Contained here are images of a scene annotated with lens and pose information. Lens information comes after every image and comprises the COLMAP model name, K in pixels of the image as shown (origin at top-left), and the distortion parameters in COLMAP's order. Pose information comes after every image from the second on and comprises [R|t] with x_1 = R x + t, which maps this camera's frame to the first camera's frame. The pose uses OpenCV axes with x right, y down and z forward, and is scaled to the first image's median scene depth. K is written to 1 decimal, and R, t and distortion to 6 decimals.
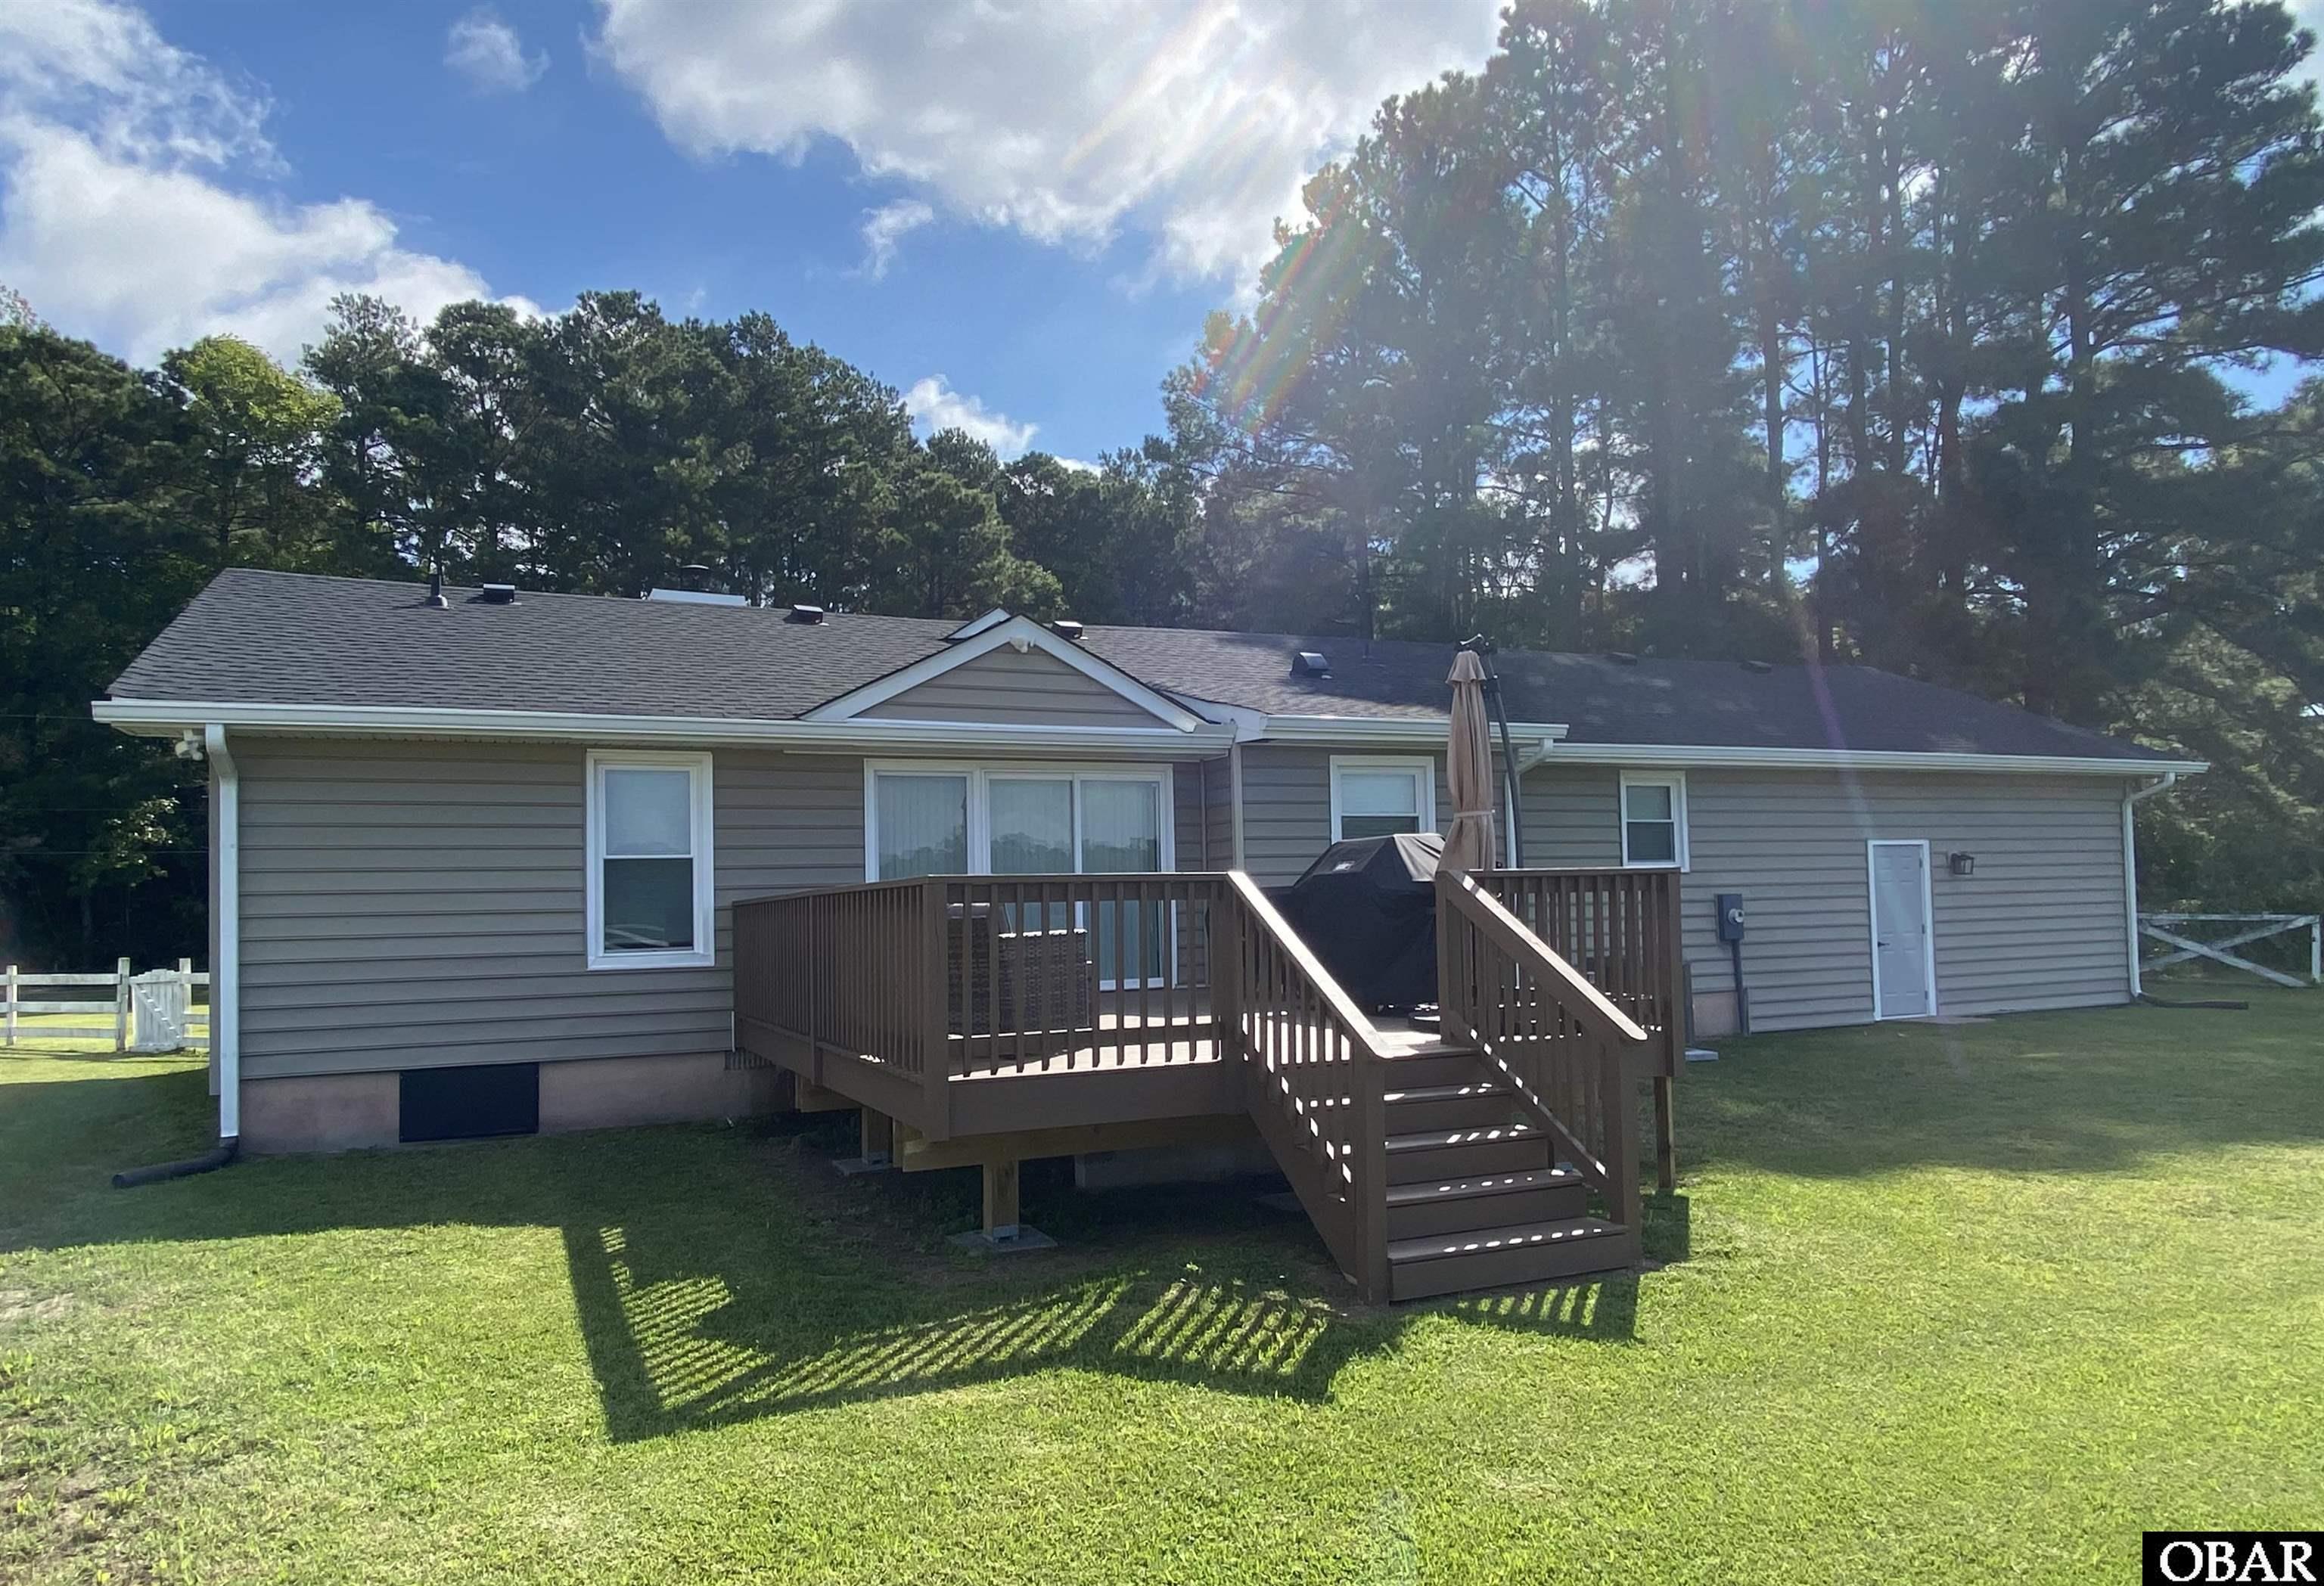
lens RADIAL K [[1303.7, 0, 1162.0], [0, 1303.7, 793.0], [0, 0, 1]] dist [0.060386, -0.066891]
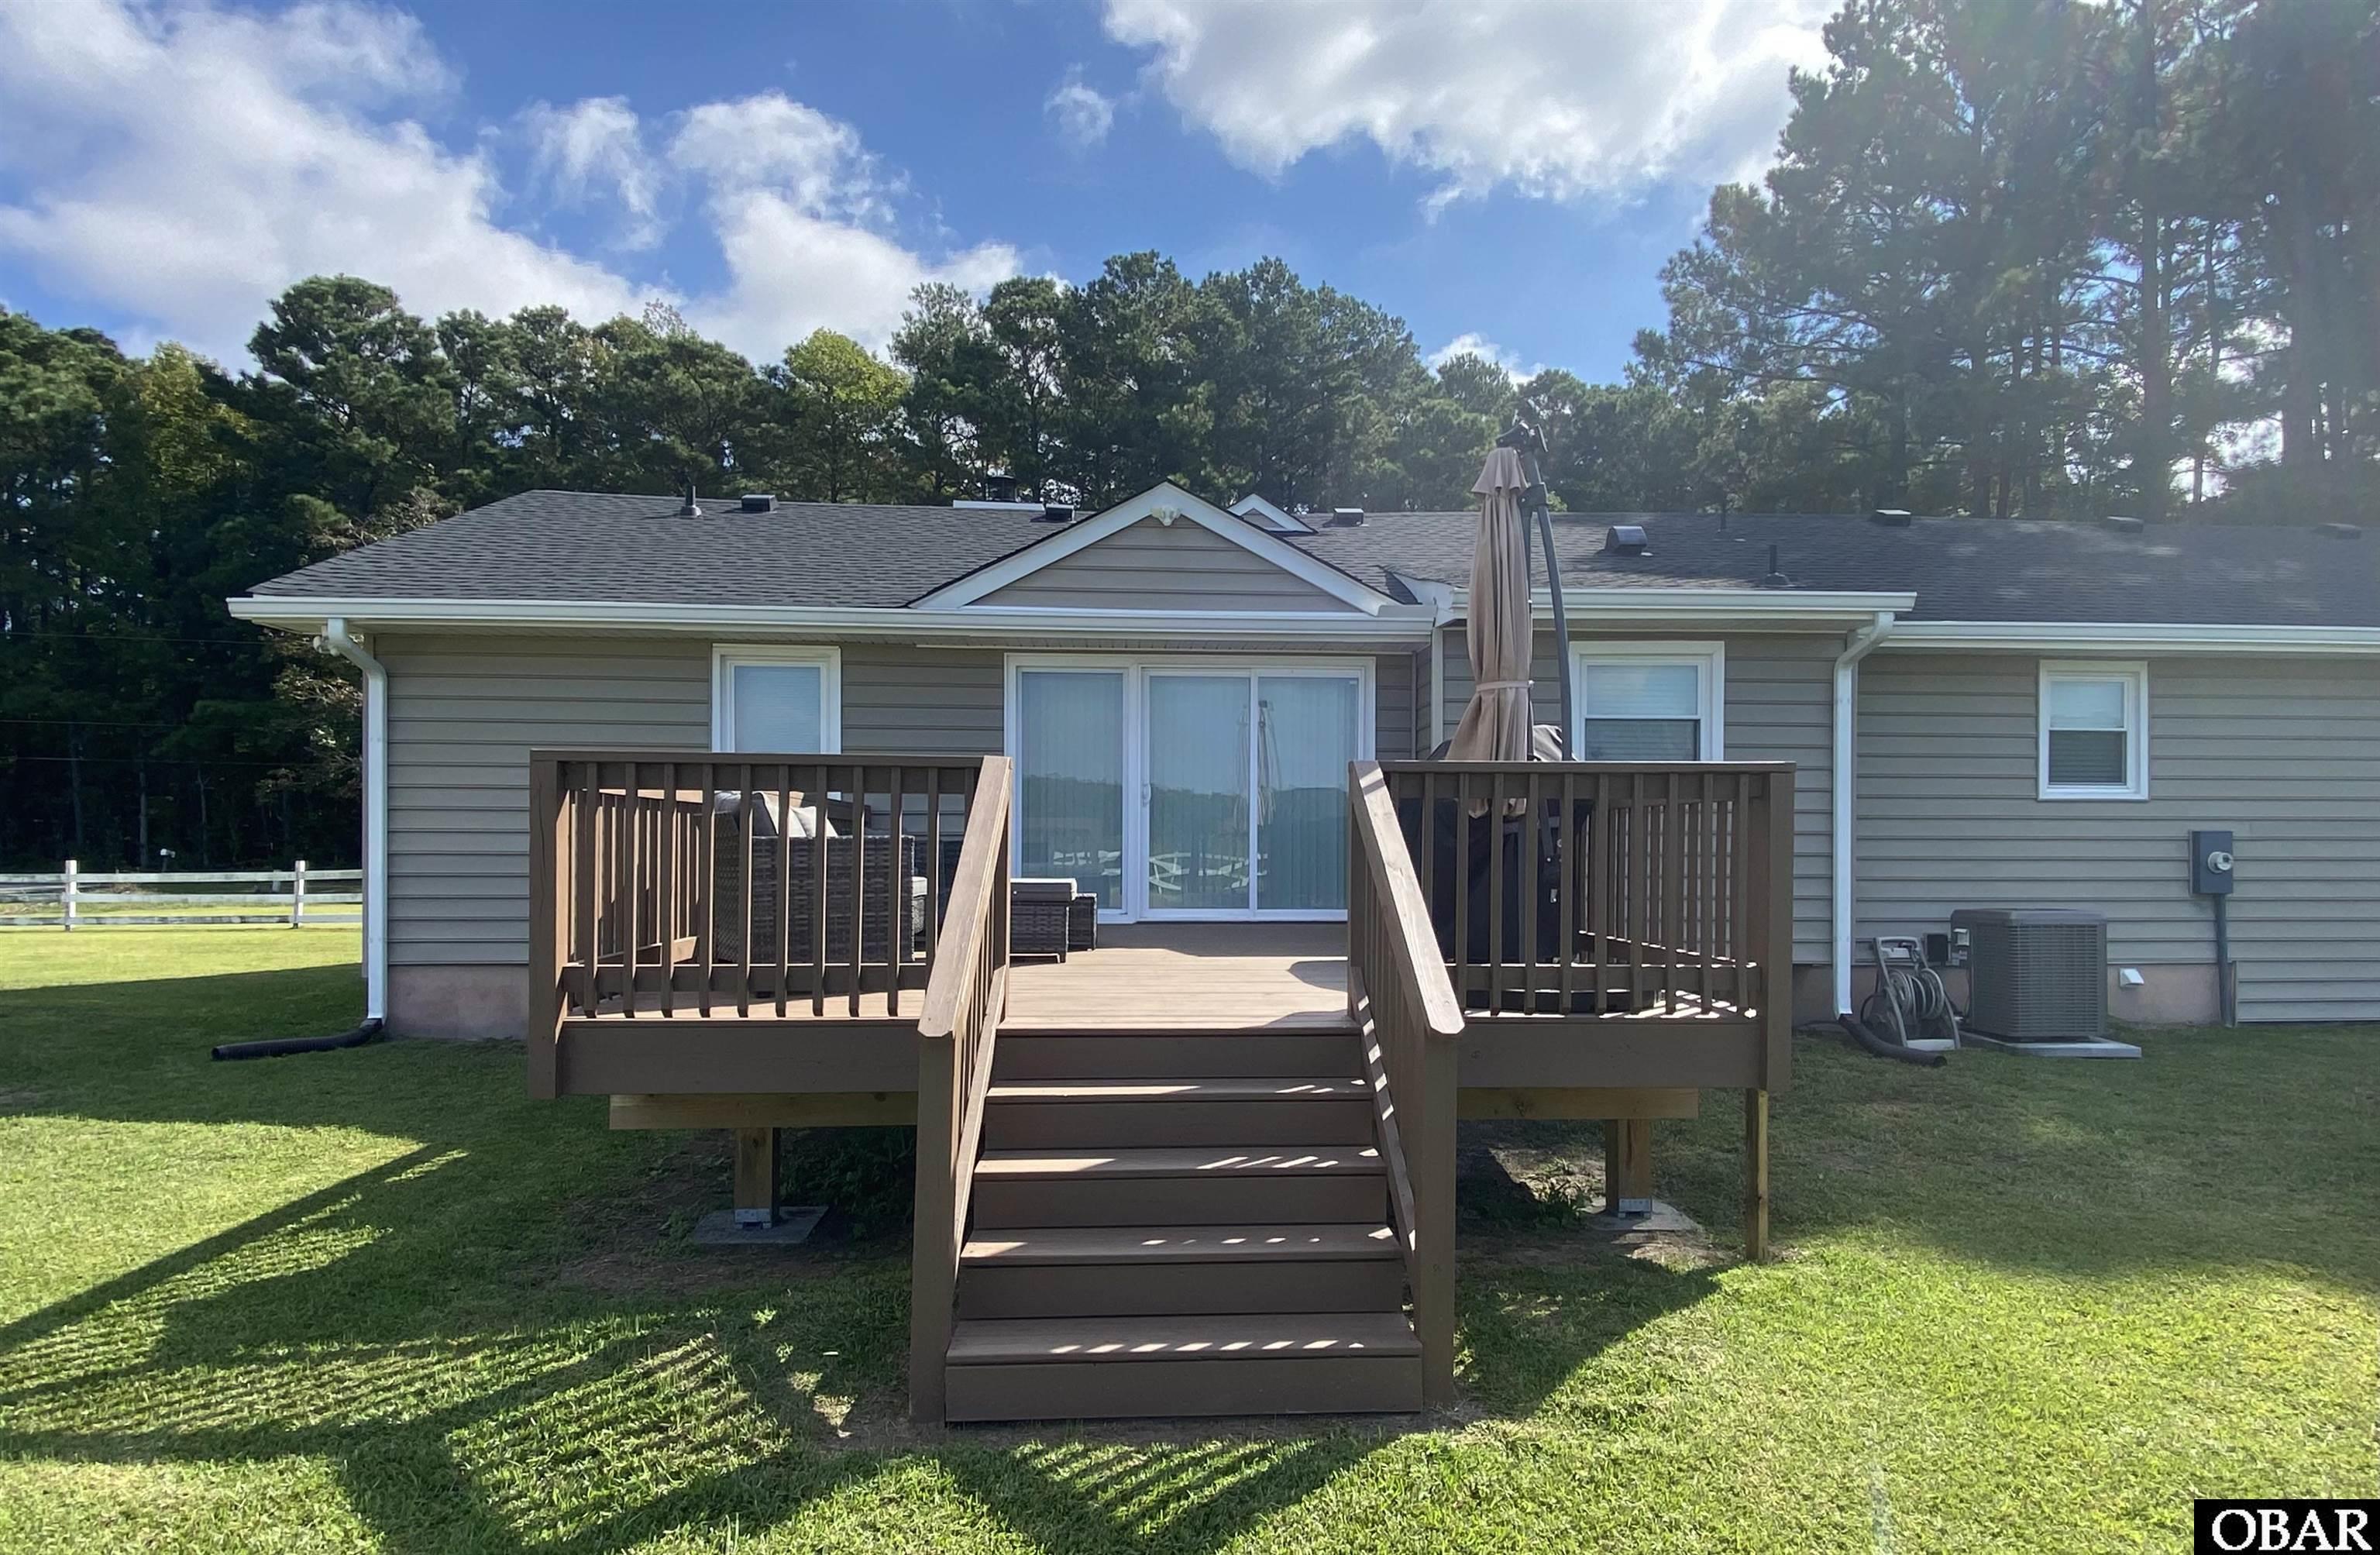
lens RADIAL K [[1299.4, 0, 1218.2], [0, 1299.4, 789.2], [0, 0, 1]] dist [0.061862, -0.064050]
pose [[0.945708, 0.014969, -0.324673, 0.219015], [0.001518, 0.998724, 0.050469, 0.024143], [0.325015, -0.048222, 0.944479, 0.205001]]
